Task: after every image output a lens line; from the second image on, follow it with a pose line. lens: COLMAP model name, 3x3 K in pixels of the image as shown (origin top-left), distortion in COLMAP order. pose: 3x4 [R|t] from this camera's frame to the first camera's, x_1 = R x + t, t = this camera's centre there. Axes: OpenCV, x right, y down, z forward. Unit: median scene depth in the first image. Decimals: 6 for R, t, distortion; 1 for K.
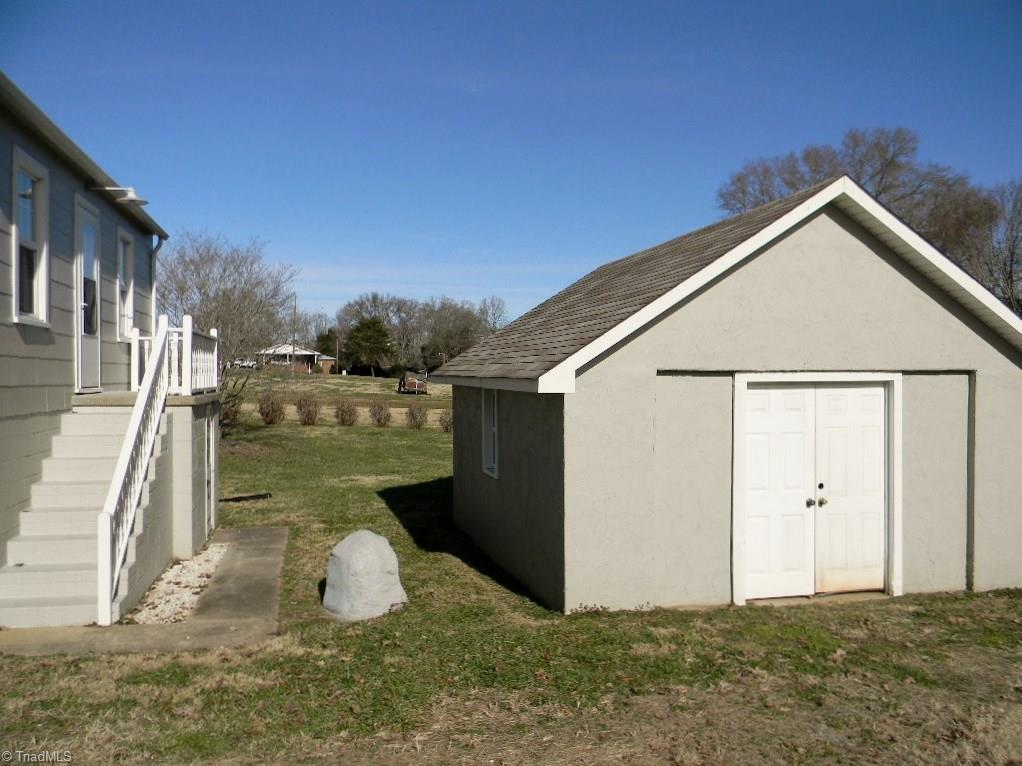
lens RADIAL K [[820.3, 0, 505.2], [0, 820.3, 379.2], [0, 0, 1]] dist [0.014142, -0.037525]
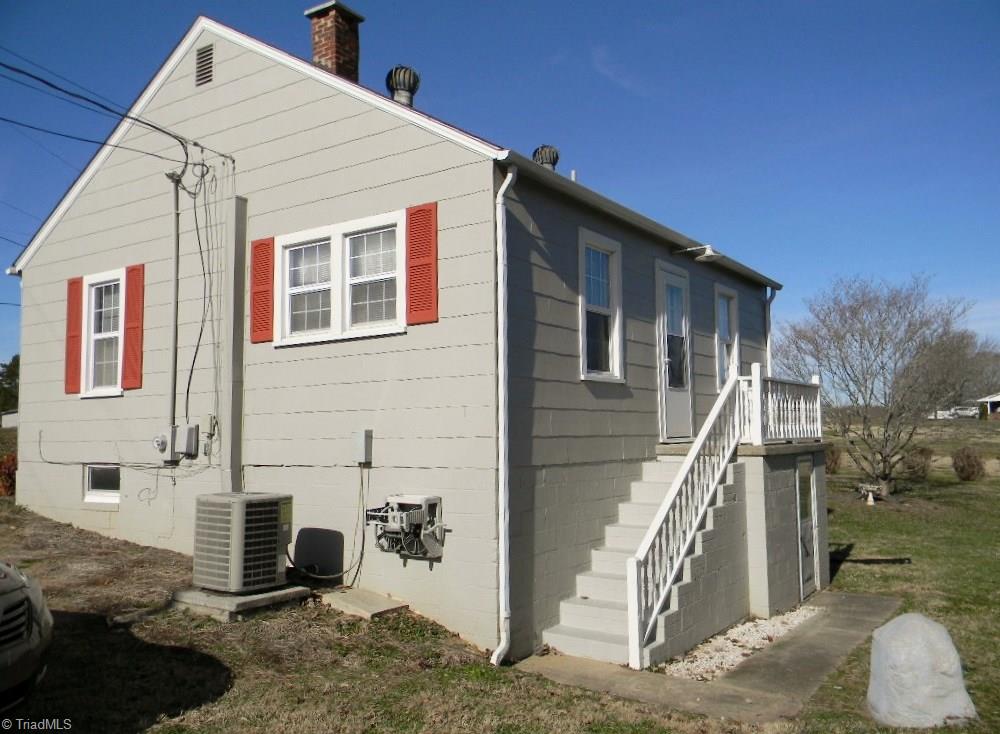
lens RADIAL K [[822.2, 0, 496.9], [0, 822.2, 366.0], [0, 0, 1]] dist [0.024936, -0.032190]
pose [[0.672672, -0.070519, -0.736573, 0.155145], [0.011857, 0.996348, -0.084562, 0.006175], [0.739846, 0.048149, 0.671051, 0.135035]]
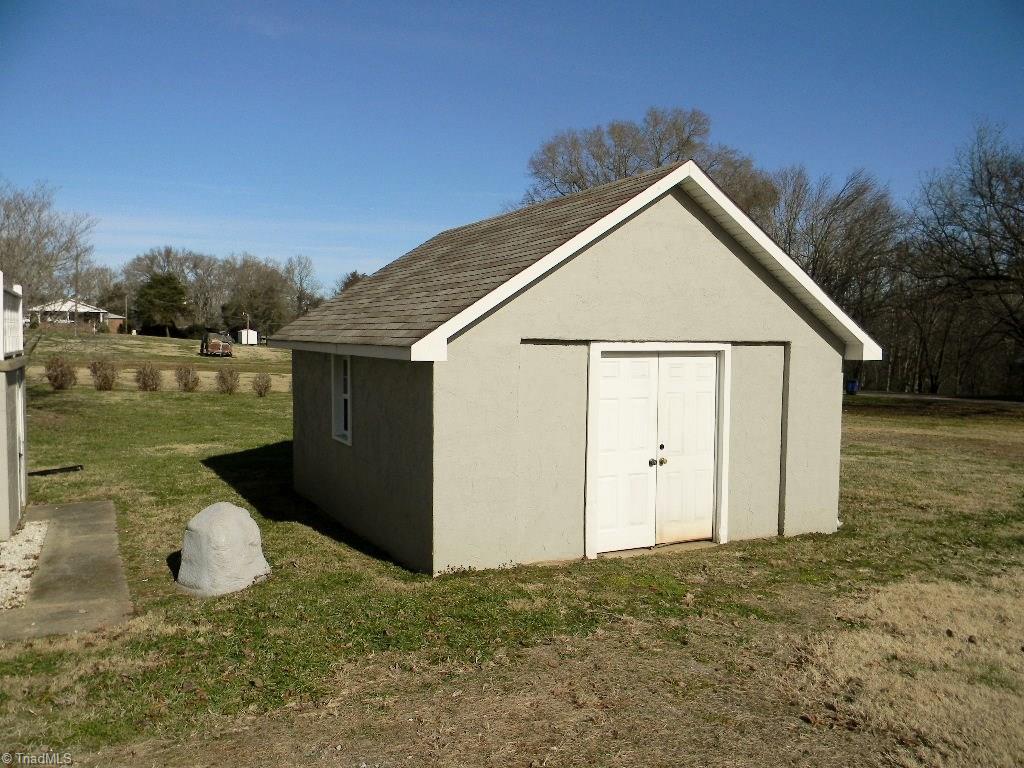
lens RADIAL K [[821.9, 0, 508.5], [0, 821.9, 385.2], [0, 0, 1]] dist [0.014142, -0.037525]
pose [[0.972421, -0.001820, 0.233226, -0.066209], [-0.010307, 0.998657, 0.050768, -0.004881], [-0.233005, -0.051772, 0.971096, -0.007024]]
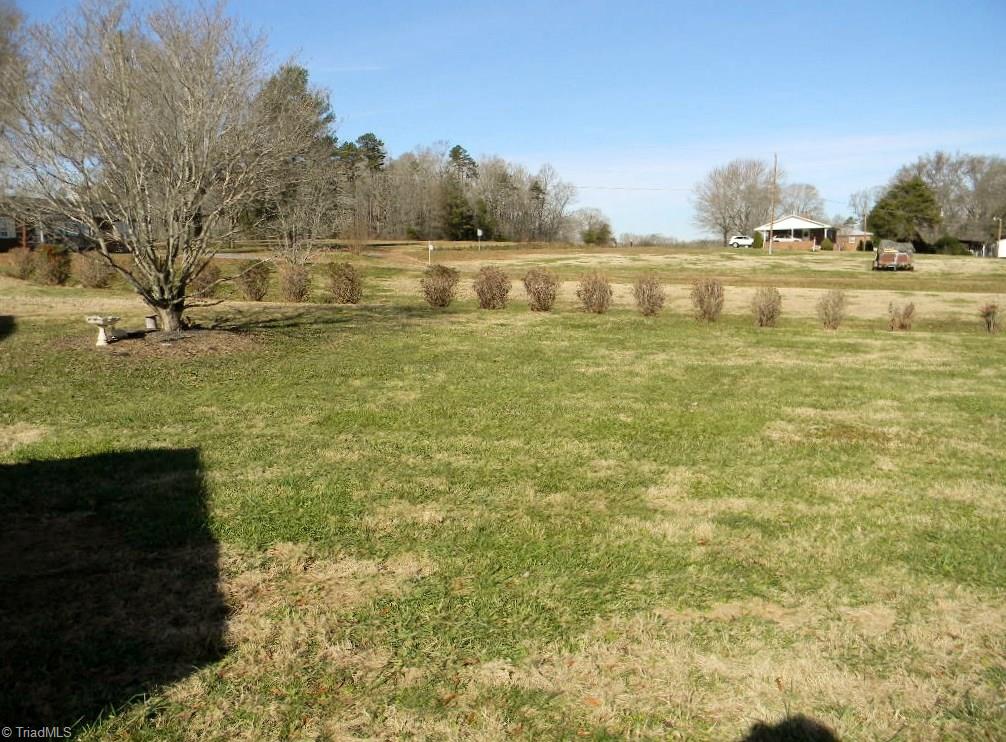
lens RADIAL K [[827.1, 0, 501.0], [0, 827.1, 368.6], [0, 0, 1]] dist [0.024936, -0.032190]
pose [[0.786053, 0.059020, -0.615335, 0.714451], [0.018854, 0.992679, 0.119298, 0.096041], [0.617871, -0.105376, 0.779186, 1.984290]]
